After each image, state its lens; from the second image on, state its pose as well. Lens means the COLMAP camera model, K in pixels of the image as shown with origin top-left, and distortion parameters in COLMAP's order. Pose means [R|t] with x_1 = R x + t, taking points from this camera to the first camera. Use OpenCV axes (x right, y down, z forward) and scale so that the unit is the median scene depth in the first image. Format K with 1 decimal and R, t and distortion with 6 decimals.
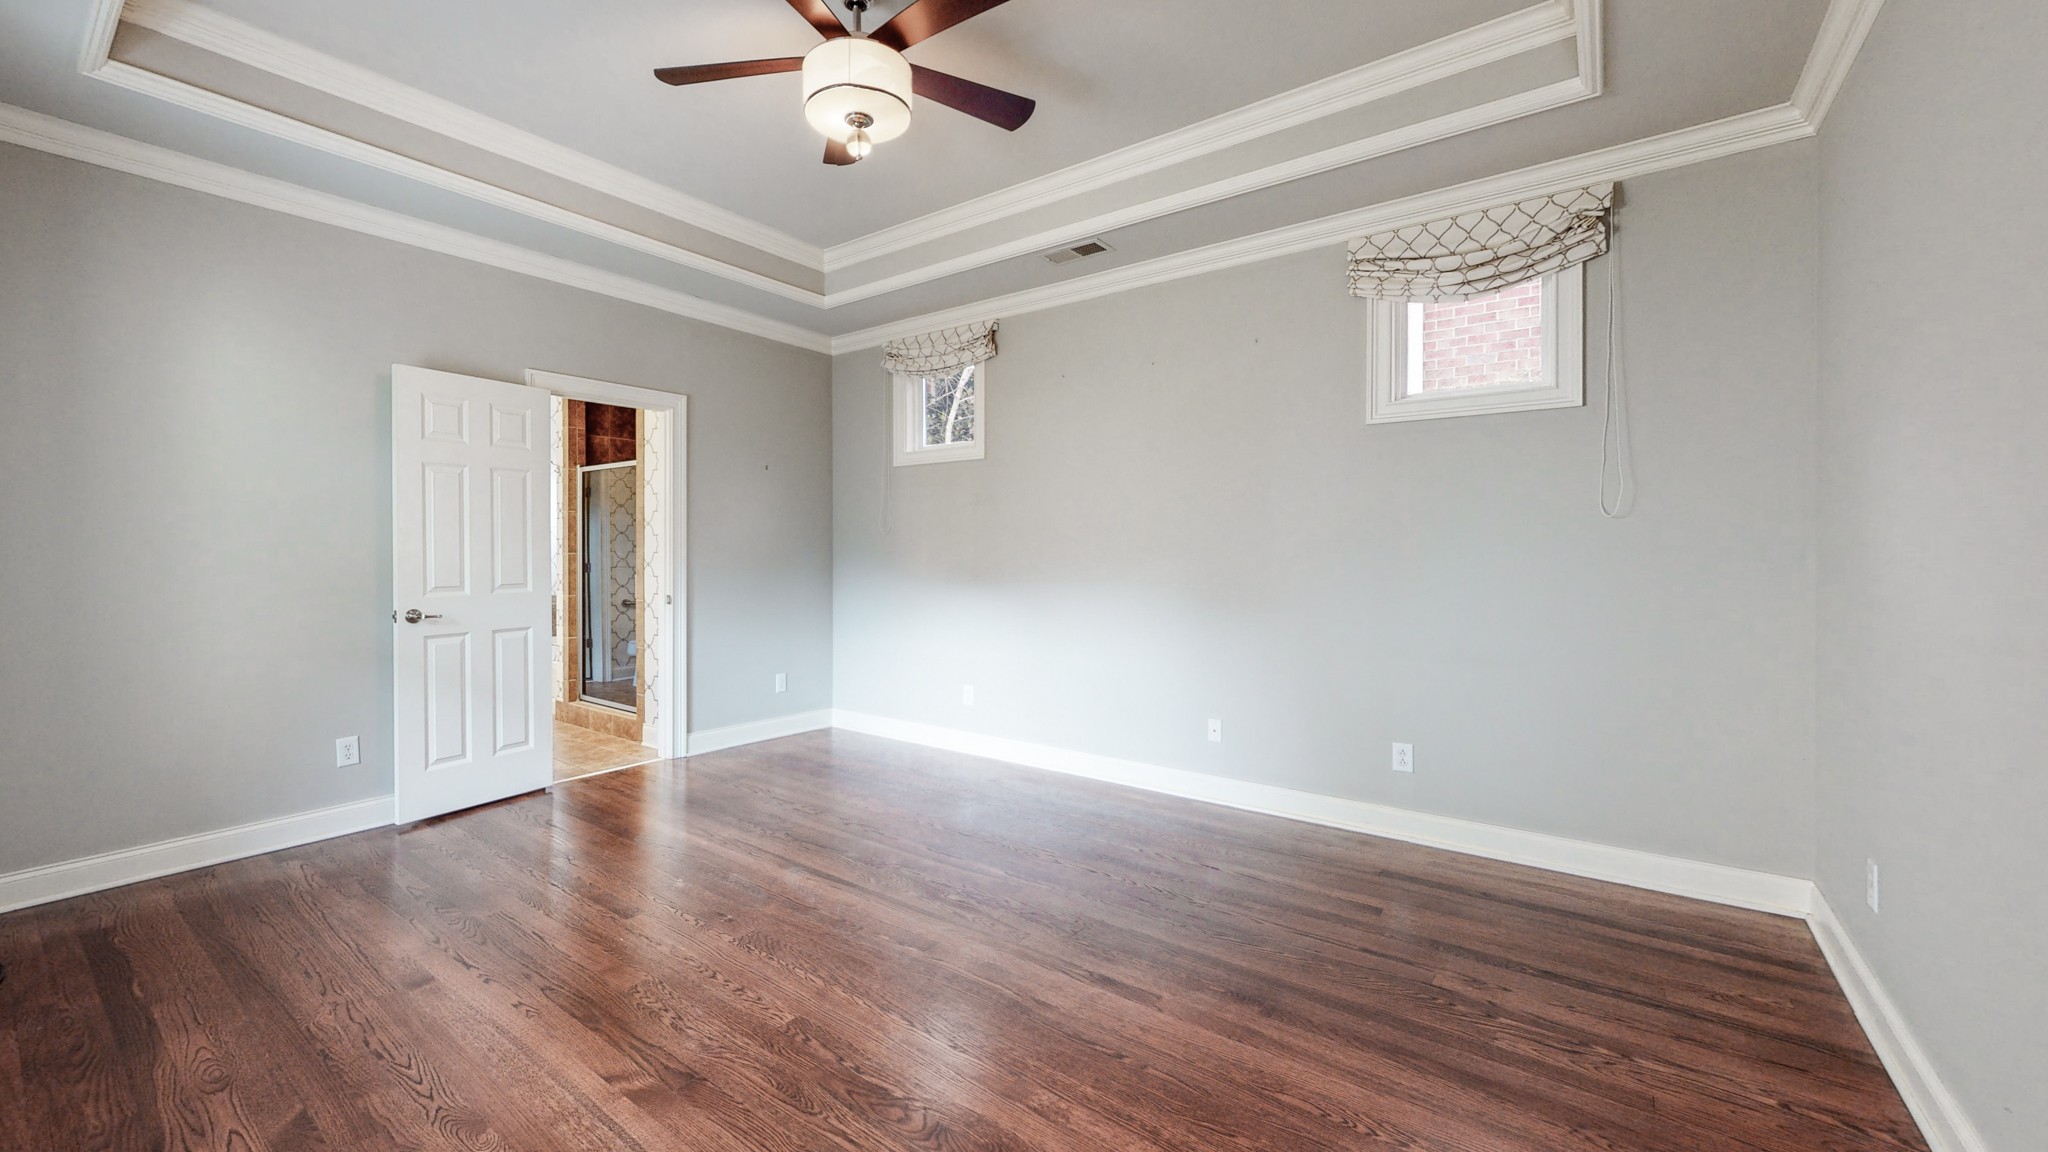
lens RADIAL K [[803.1, 0, 970.7], [0, 803.1, 554.2], [0, 0, 1]] dist [0.002146, 0.000113]
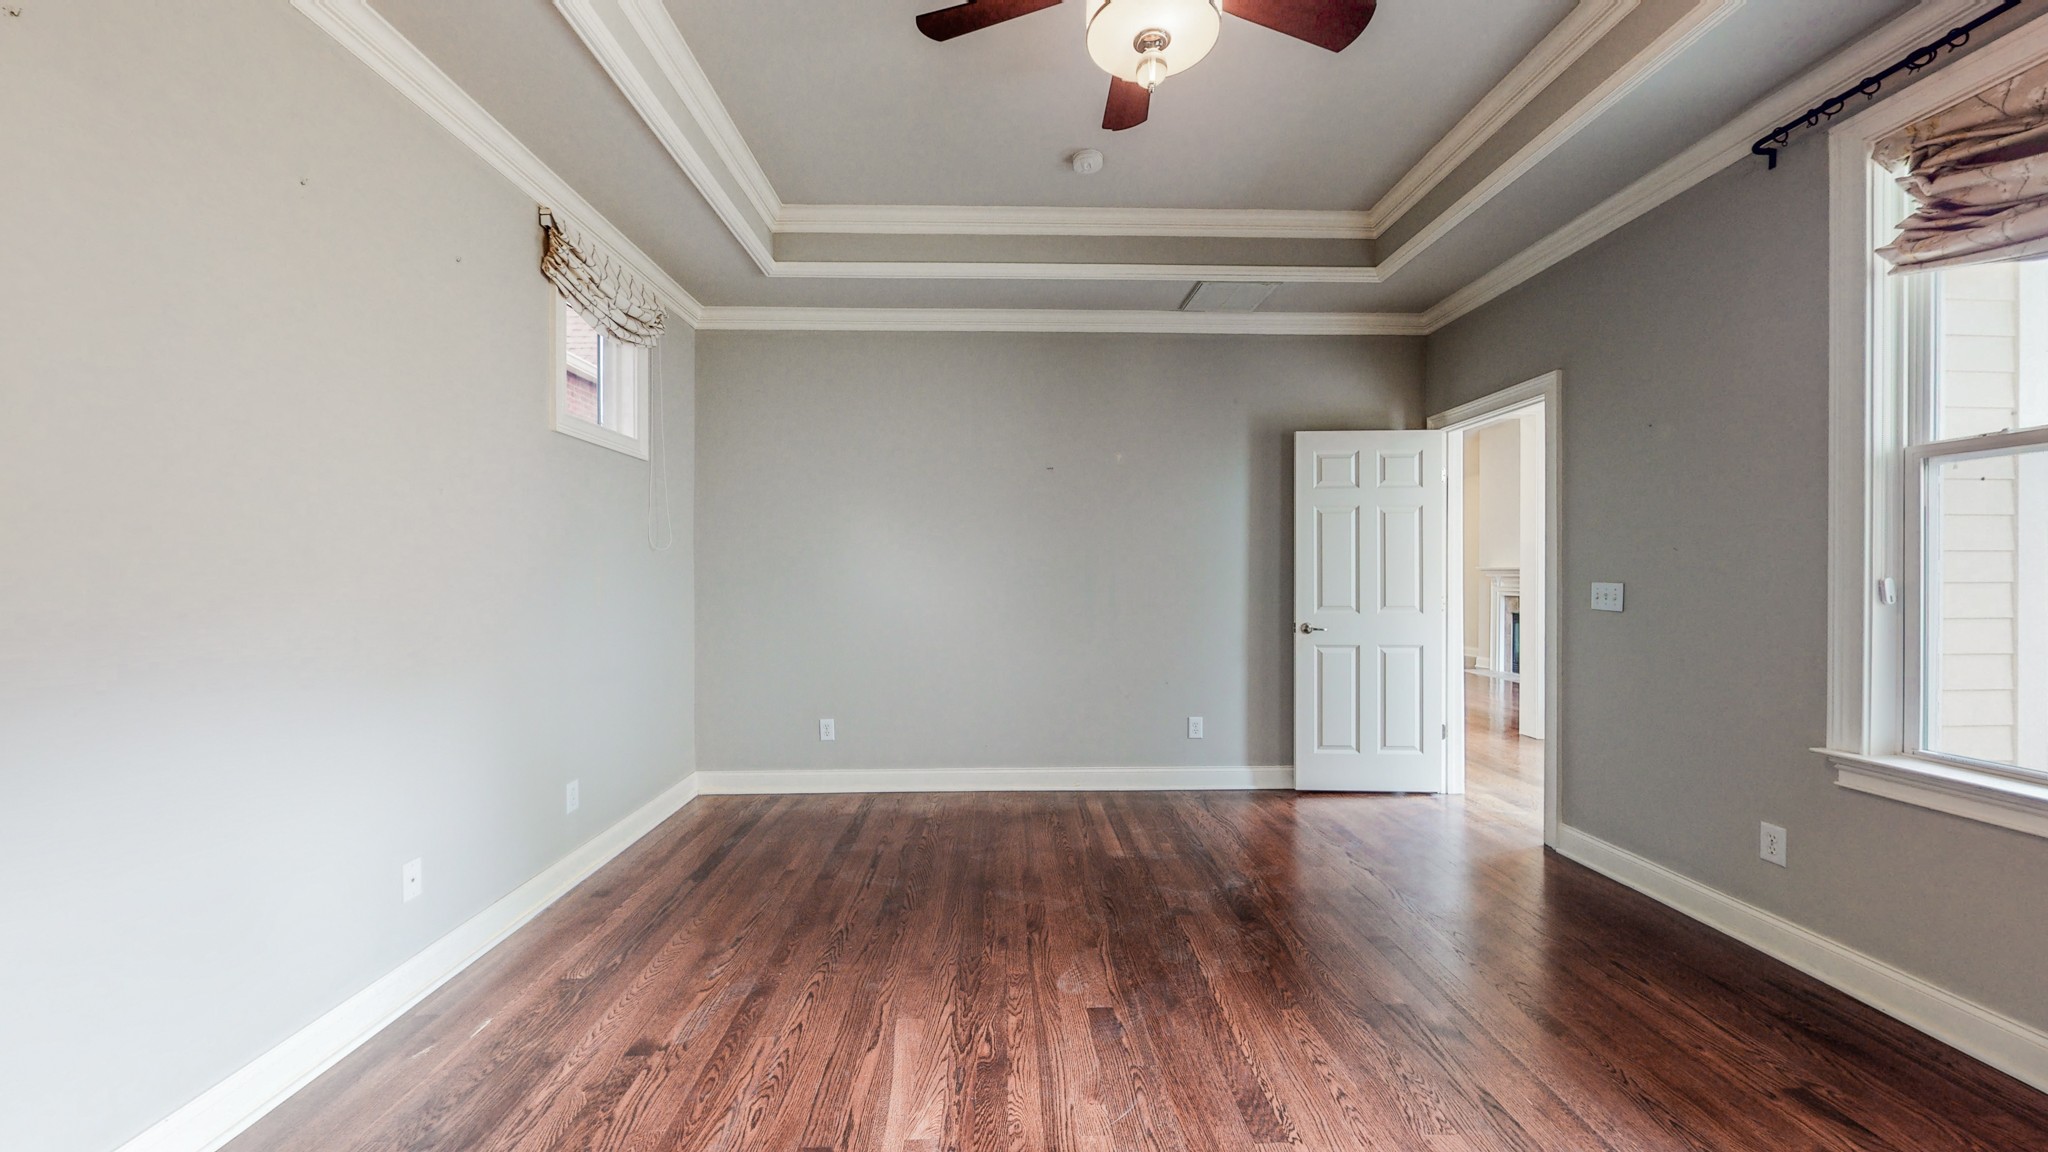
lens RADIAL K [[742.7, 0, 1016.9], [0, 742.7, 577.5], [0, 0, 1]] dist [0.002426, -0.000022]
pose [[-0.636113, -0.004671, 0.771582, -0.471904], [-0.001446, 0.999987, 0.004861, -0.007075], [-0.771594, 0.001976, -0.636112, 1.183043]]
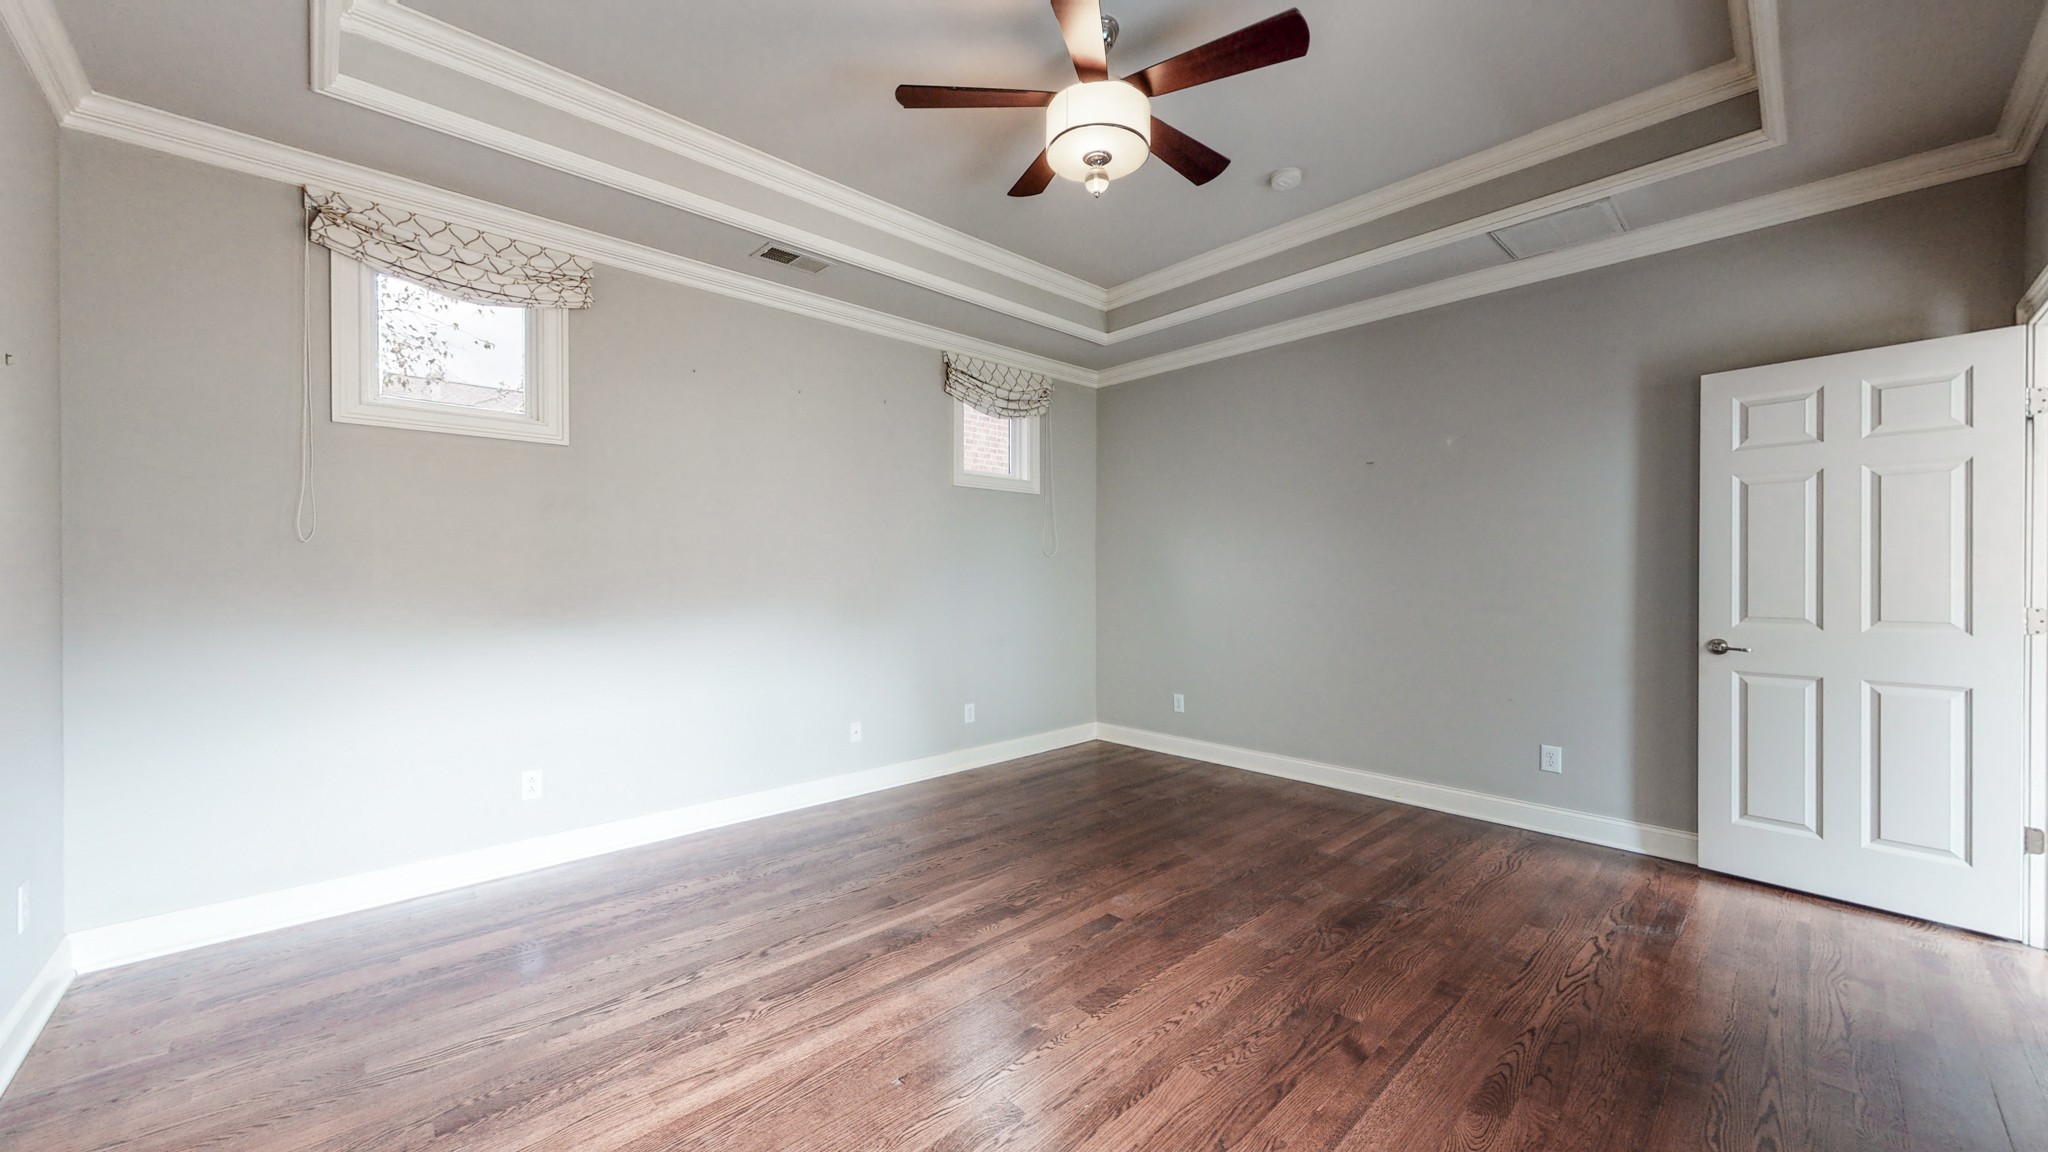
lens RADIAL K [[742.7, 0, 1034.1], [0, 742.7, 576.1], [0, 0, 1]] dist [0.002426, -0.000022]
pose [[0.143339, -0.005127, 0.989660, -0.826387], [0.001957, 0.999986, 0.004897, -0.007520], [-0.989672, 0.001235, 0.143347, 0.704622]]
